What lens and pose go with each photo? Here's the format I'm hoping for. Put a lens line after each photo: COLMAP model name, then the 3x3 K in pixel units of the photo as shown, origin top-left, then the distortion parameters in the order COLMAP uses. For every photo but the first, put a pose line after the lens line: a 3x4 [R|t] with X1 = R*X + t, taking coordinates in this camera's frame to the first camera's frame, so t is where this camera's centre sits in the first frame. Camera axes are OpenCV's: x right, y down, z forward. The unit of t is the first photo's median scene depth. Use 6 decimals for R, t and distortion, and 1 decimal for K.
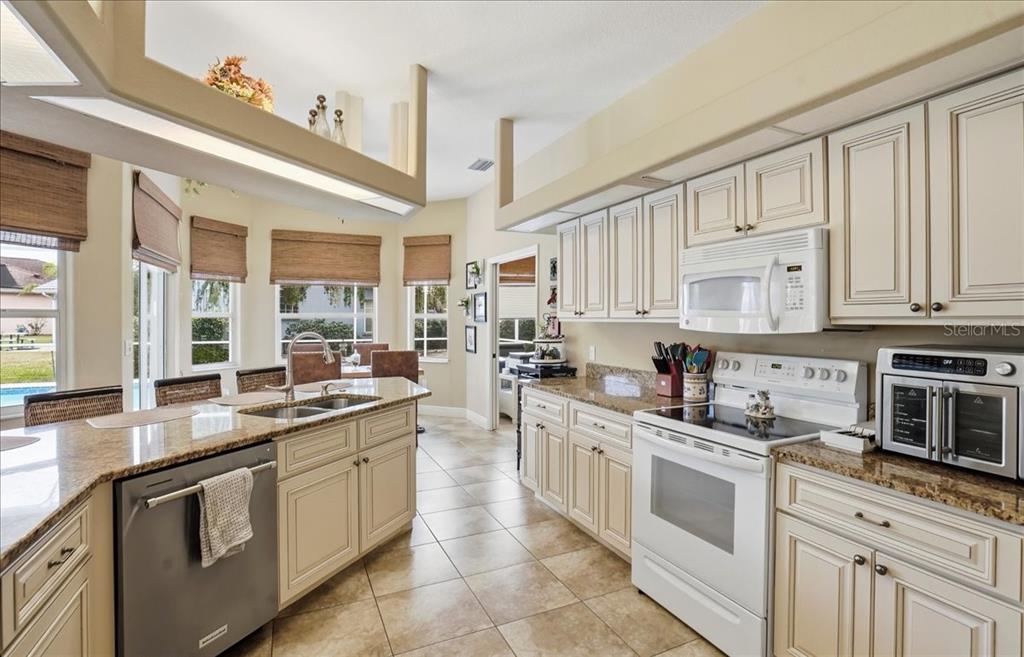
lens RADIAL K [[487.4, 0, 506.5], [0, 487.4, 320.6], [0, 0, 1]] dist [-0.032661, 0.000132]
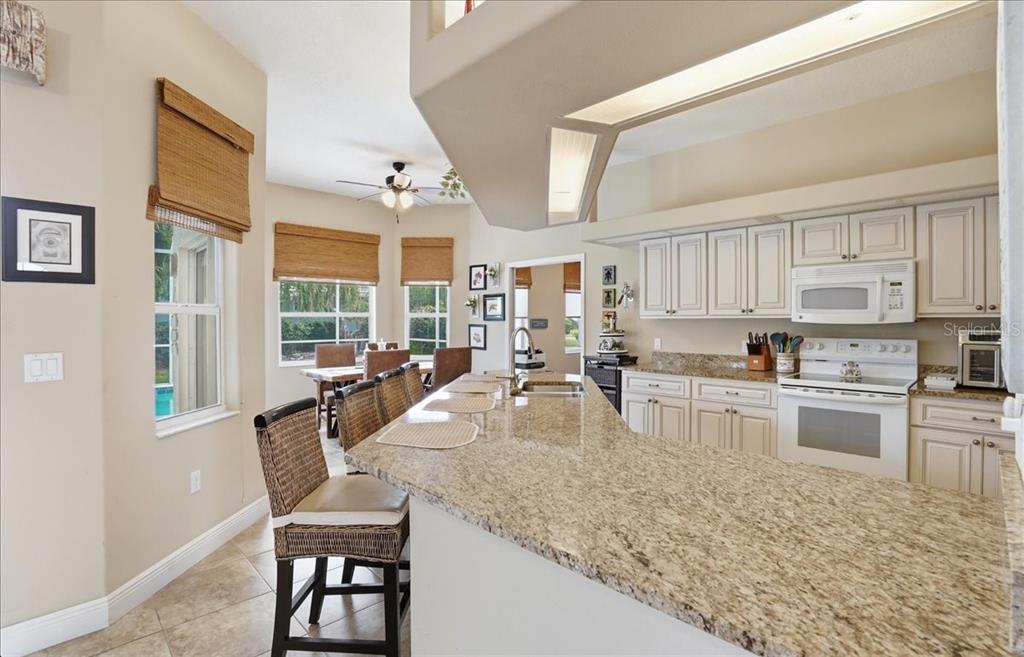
lens RADIAL K [[487.4, 0, 514.0], [0, 487.4, 319.2], [0, 0, 1]] dist [-0.022781, 0.000807]
pose [[0.942799, -0.000348, 0.333362, -0.525831], [0.002572, 0.999977, -0.006232, 0.008983], [-0.333352, 0.006733, 0.942778, -0.053789]]
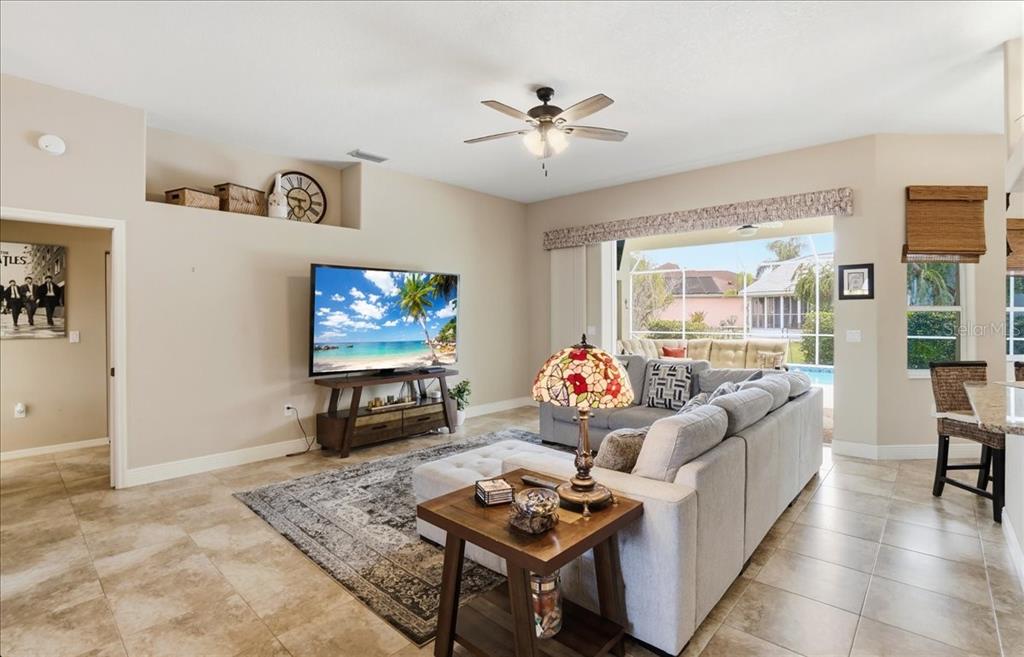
lens RADIAL K [[483.7, 0, 515.7], [0, 483.7, 318.4], [0, 0, 1]] dist [-0.048339, 0.015642]
pose [[0.391267, 0.002971, -0.920272, -0.132341], [-0.001174, 0.999996, 0.002729, 0.009553], [0.920276, 0.000013, 0.391269, -0.560749]]
